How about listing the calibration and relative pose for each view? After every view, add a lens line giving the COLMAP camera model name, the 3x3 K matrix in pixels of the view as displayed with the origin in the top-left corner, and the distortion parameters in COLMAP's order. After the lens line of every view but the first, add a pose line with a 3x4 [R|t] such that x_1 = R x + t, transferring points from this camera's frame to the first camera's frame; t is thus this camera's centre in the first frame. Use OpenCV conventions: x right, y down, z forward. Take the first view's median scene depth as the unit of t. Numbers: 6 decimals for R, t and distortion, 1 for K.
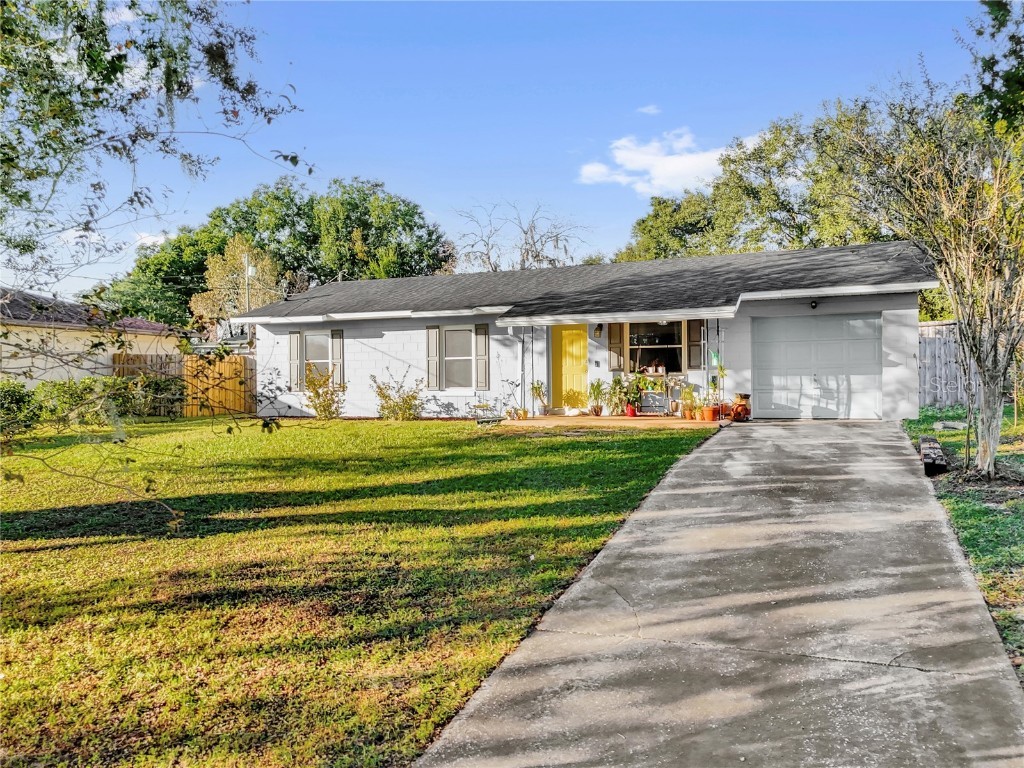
lens RADIAL K [[733.6, 0, 507.5], [0, 733.6, 385.9], [0, 0, 1]] dist [0.076731, -0.073185]
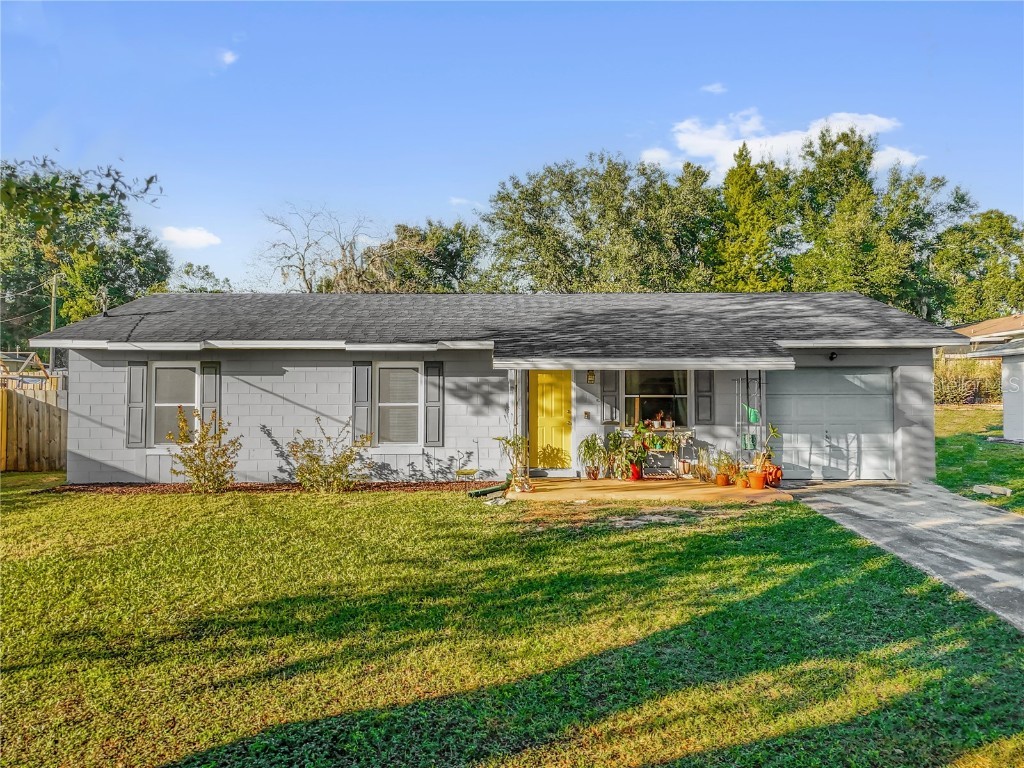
lens RADIAL K [[733.6, 0, 507.5], [0, 733.6, 385.9], [0, 0, 1]] dist [0.076731, -0.073185]
pose [[0.933220, 0.018497, 0.358829, -0.239611], [-0.006450, 0.999376, -0.034741, -0.031388], [-0.359247, 0.030107, 0.932757, 0.236542]]
